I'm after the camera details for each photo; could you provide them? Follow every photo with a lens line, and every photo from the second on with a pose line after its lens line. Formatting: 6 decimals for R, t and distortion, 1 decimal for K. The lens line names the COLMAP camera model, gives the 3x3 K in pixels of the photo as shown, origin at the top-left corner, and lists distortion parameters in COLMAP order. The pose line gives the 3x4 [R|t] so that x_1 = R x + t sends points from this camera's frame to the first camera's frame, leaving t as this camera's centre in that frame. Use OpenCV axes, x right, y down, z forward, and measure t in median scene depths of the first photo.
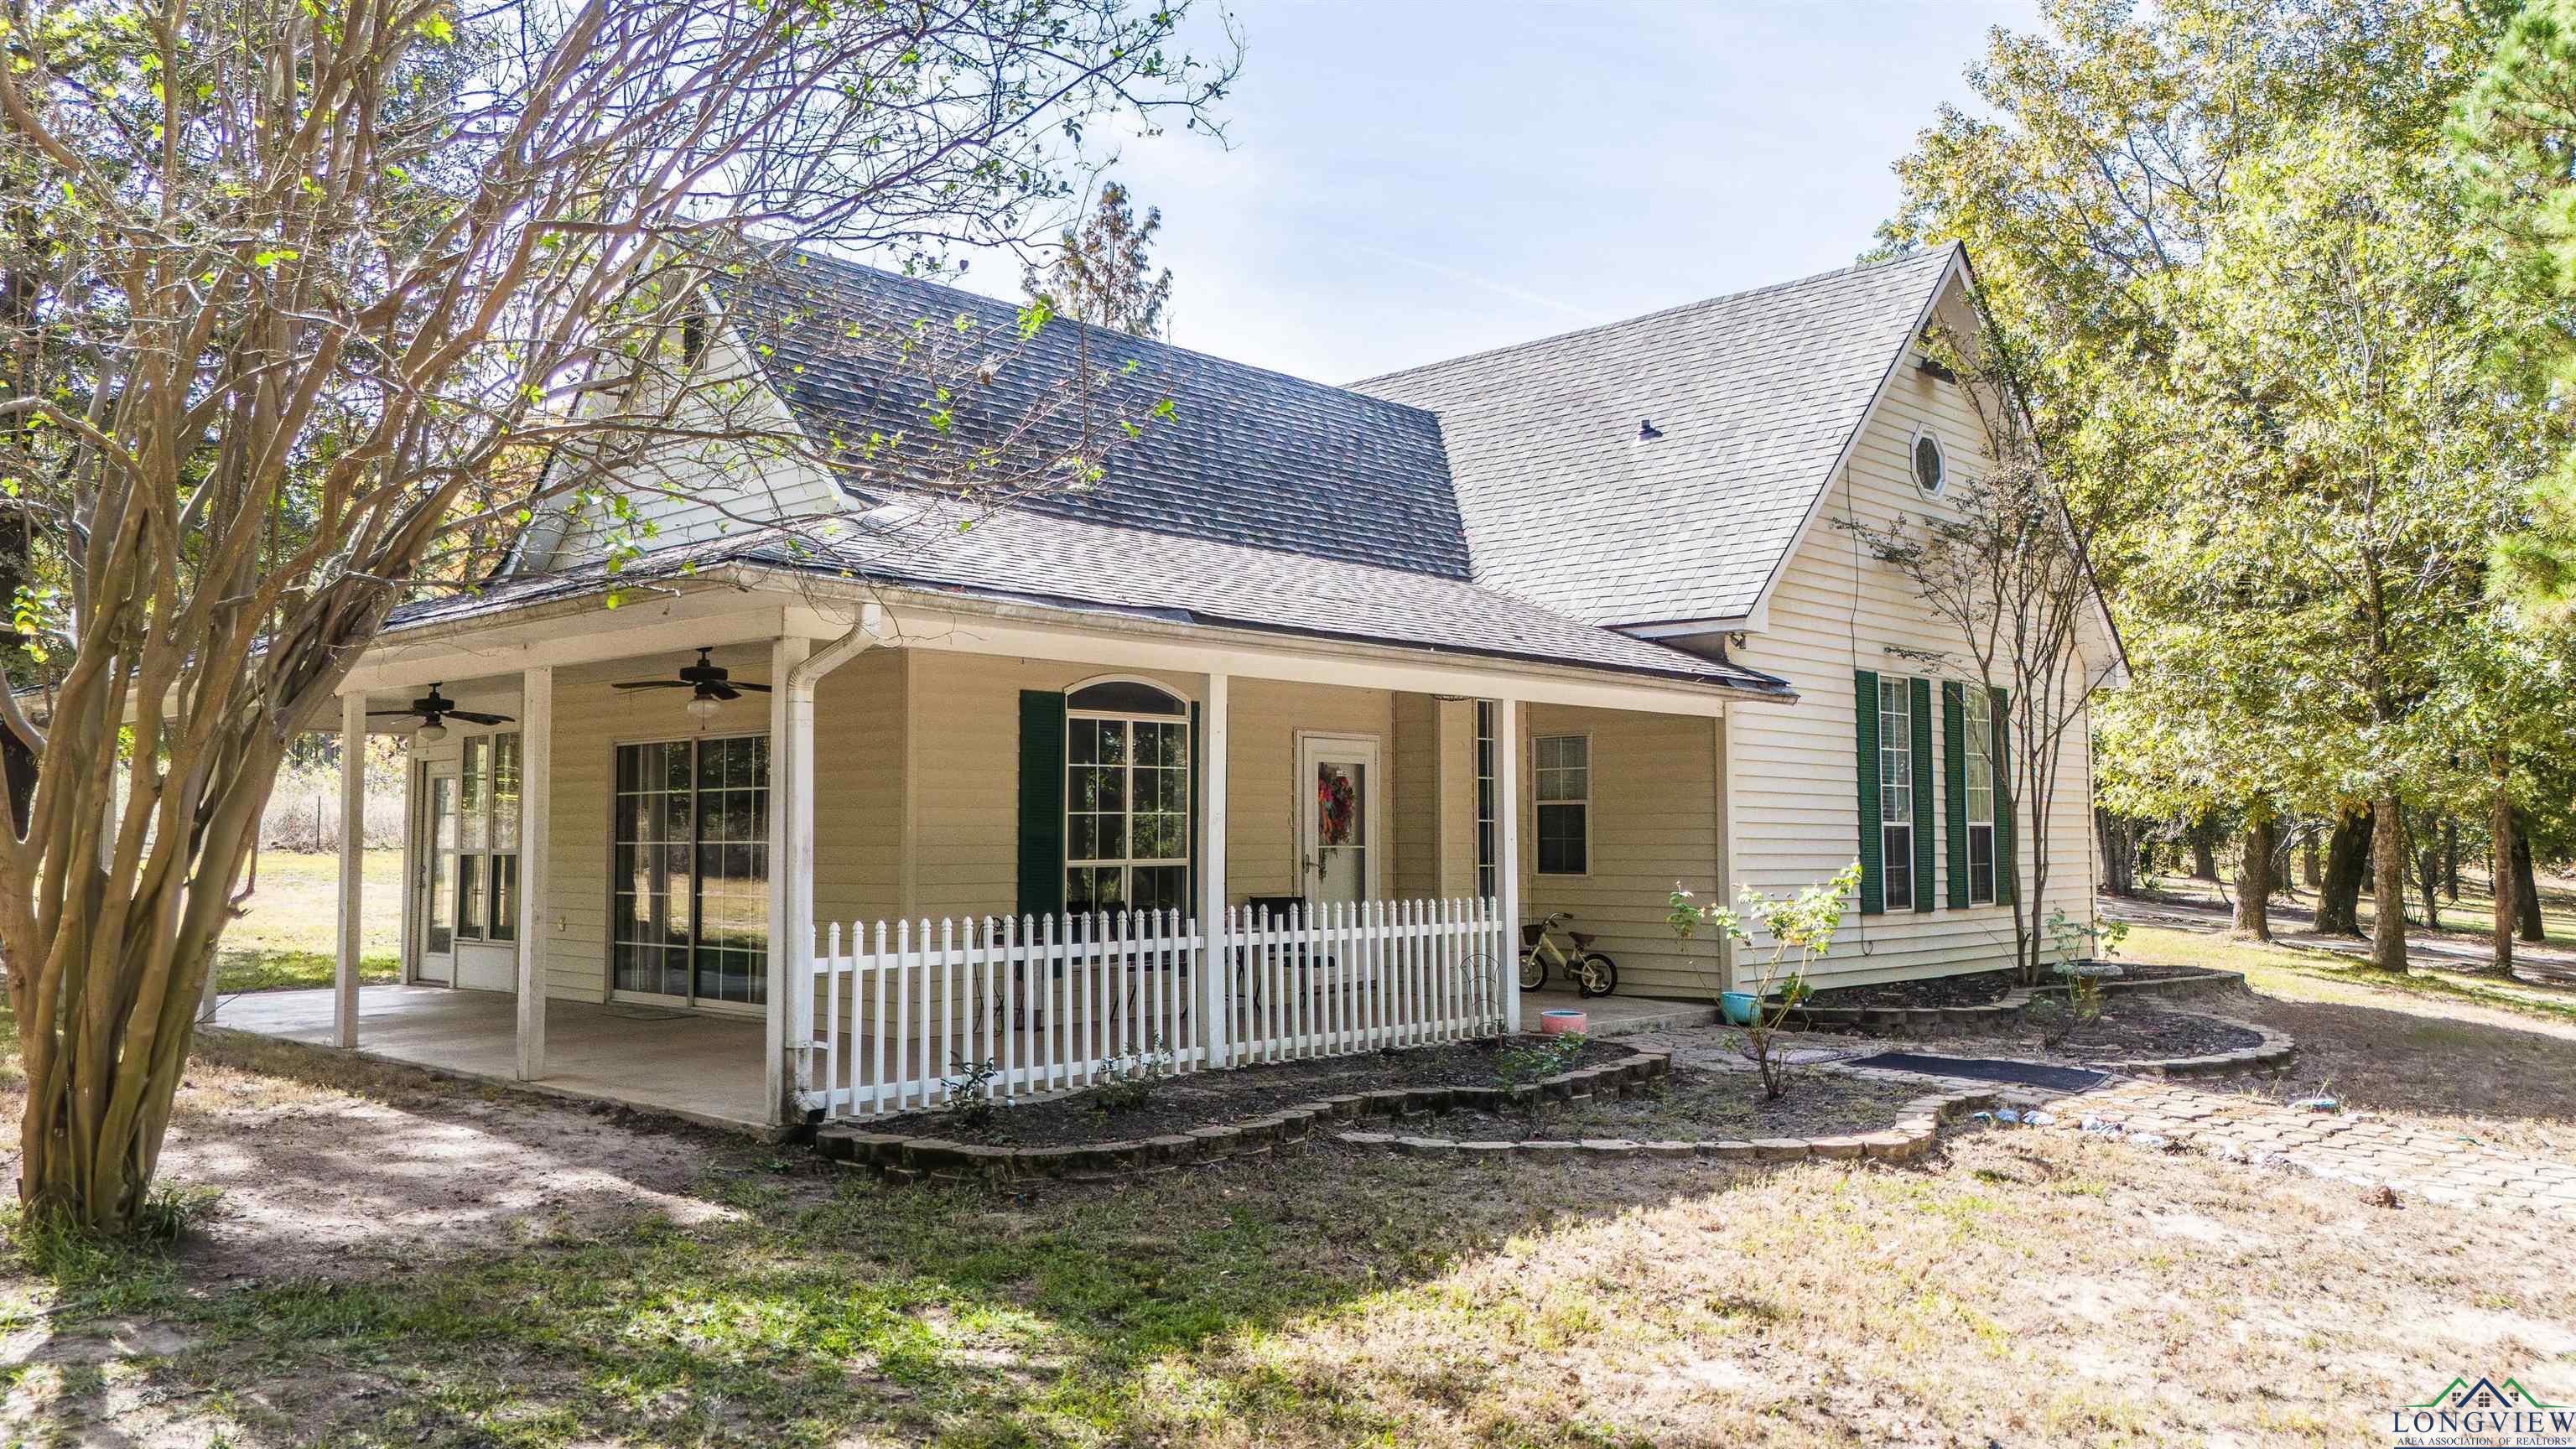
lens RADIAL K [[1885.5, 0, 1288.0], [0, 1885.5, 724.5], [0, 0, 1]] dist [0.062500, 0.001113]
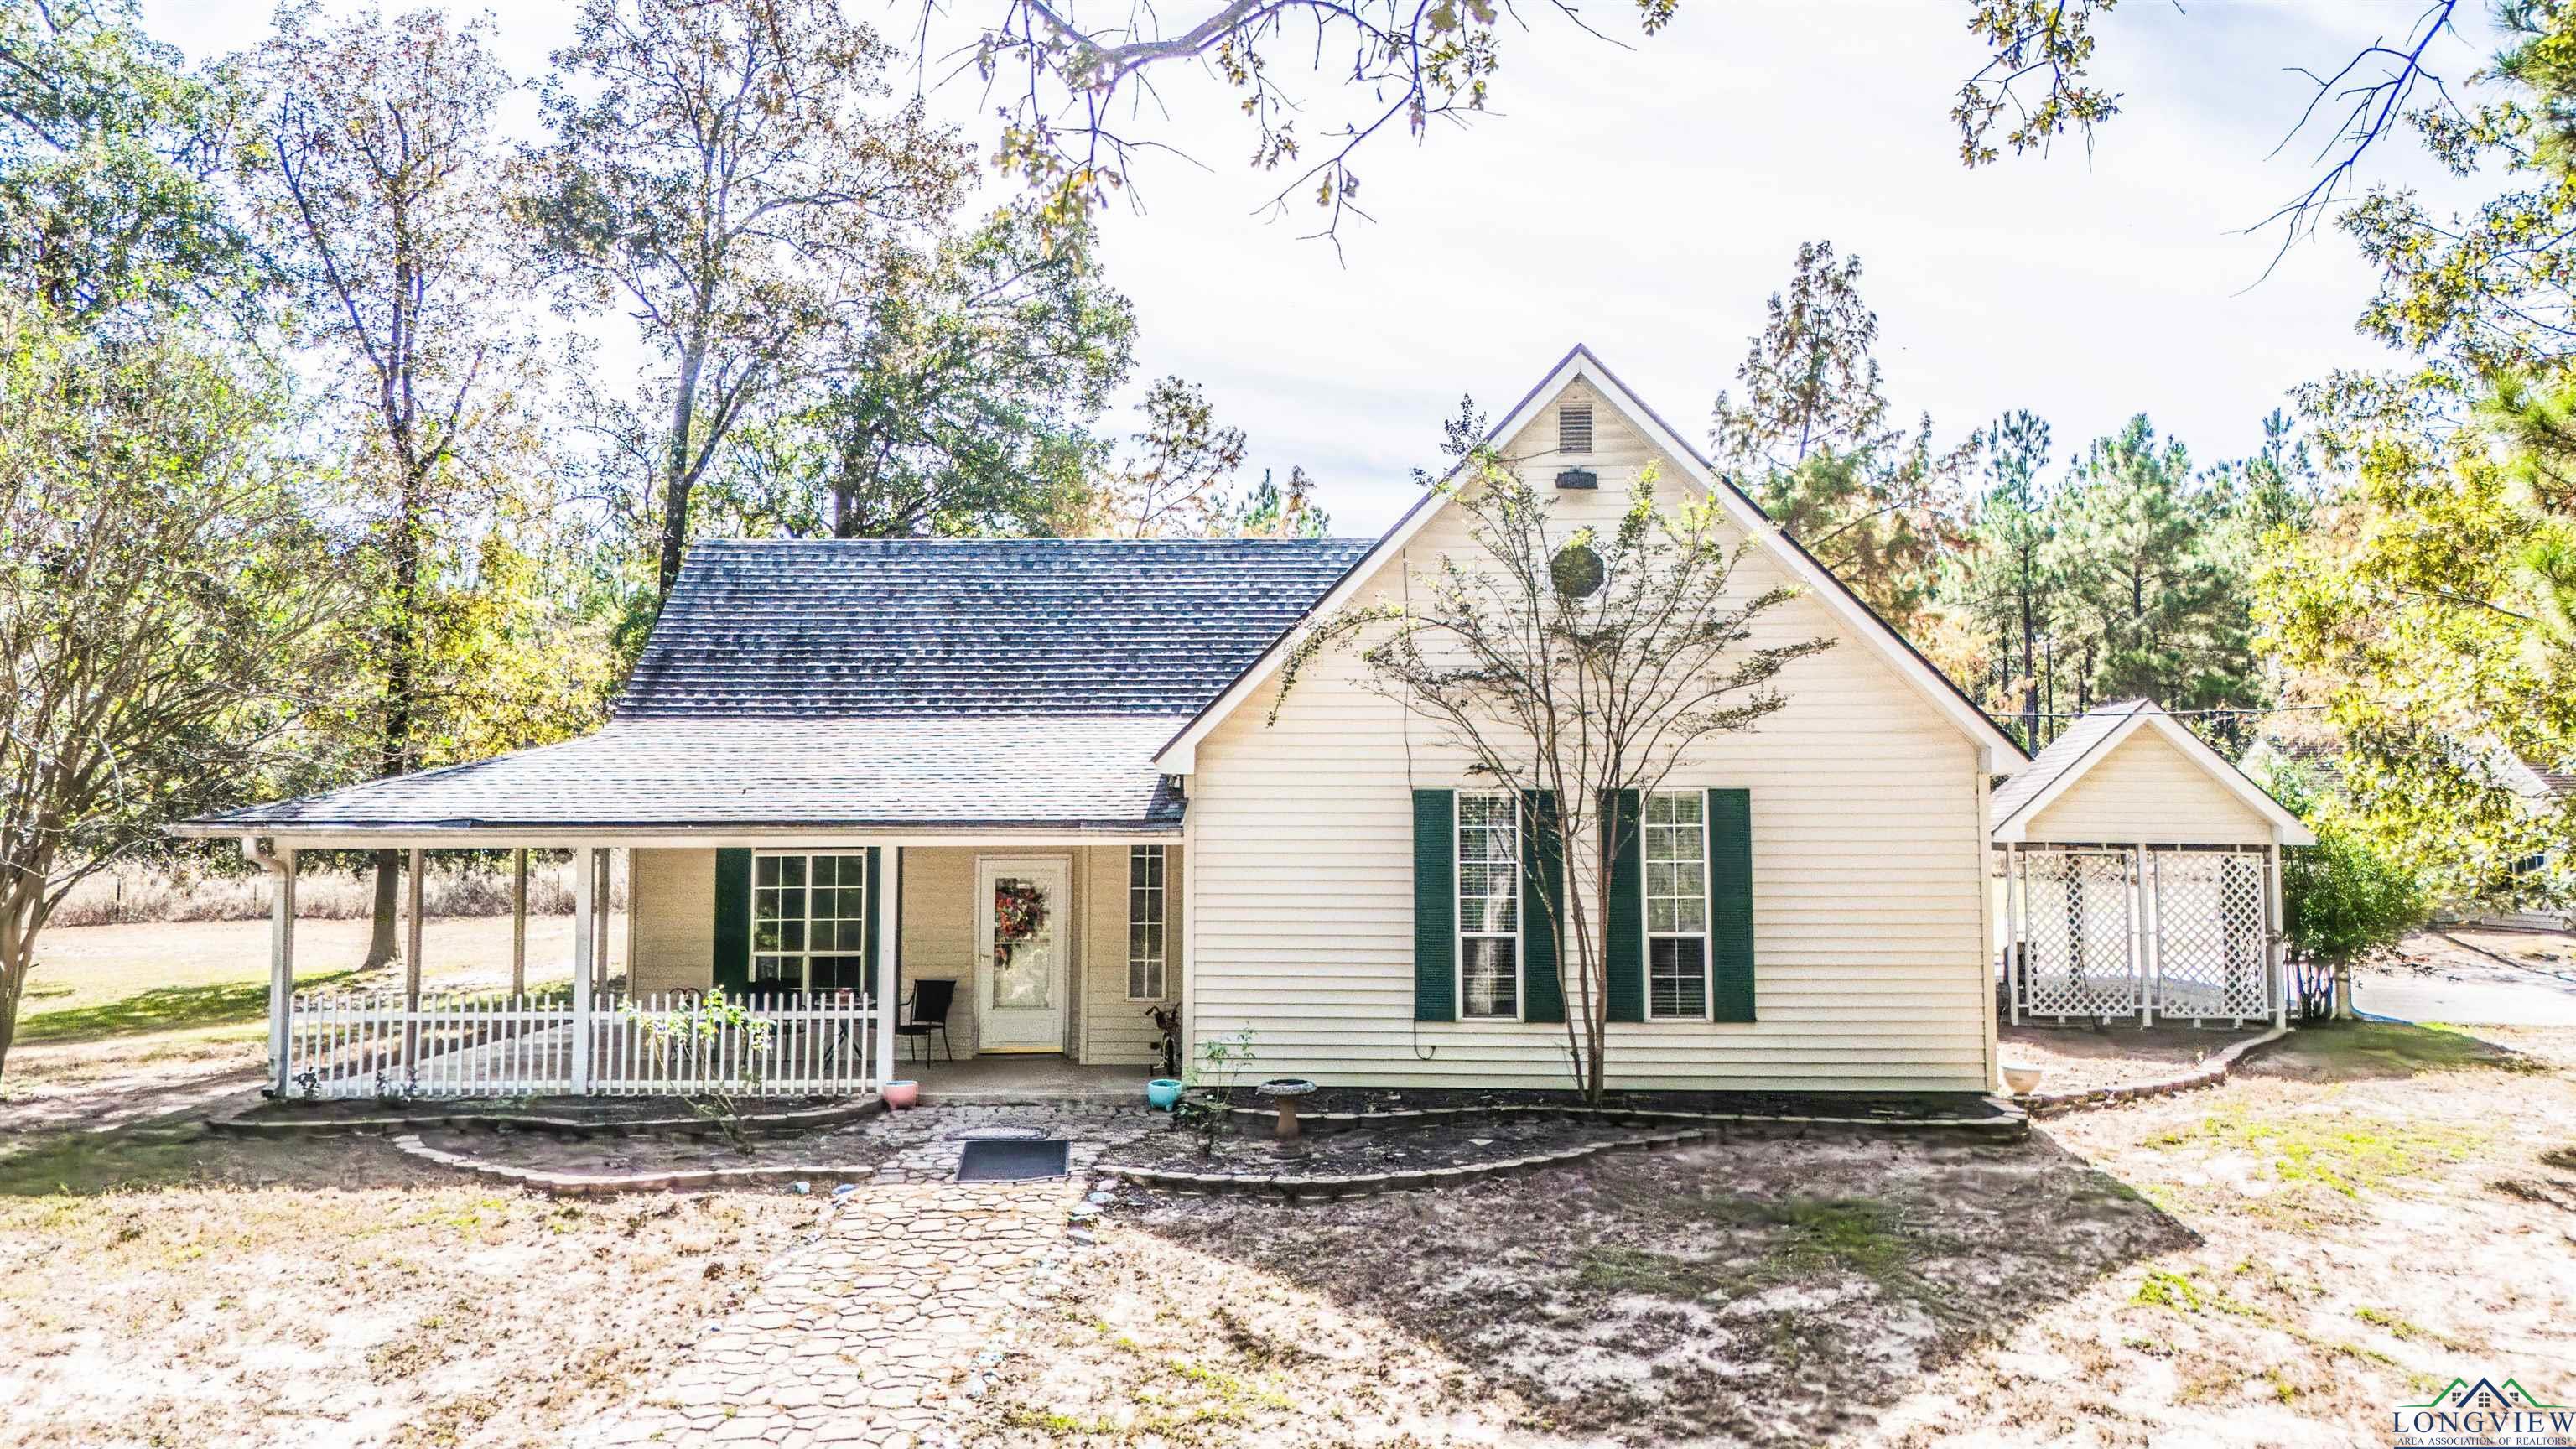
lens RADIAL K [[1885.5, 0, 1288.0], [0, 1885.5, 724.5], [0, 0, 1]] dist [0.062500, 0.001113]
pose [[0.669868, -0.045927, -0.741059, 1.154877], [0.046926, 0.998708, -0.019476, -0.053518], [0.740996, -0.021729, 0.671158, 0.263049]]
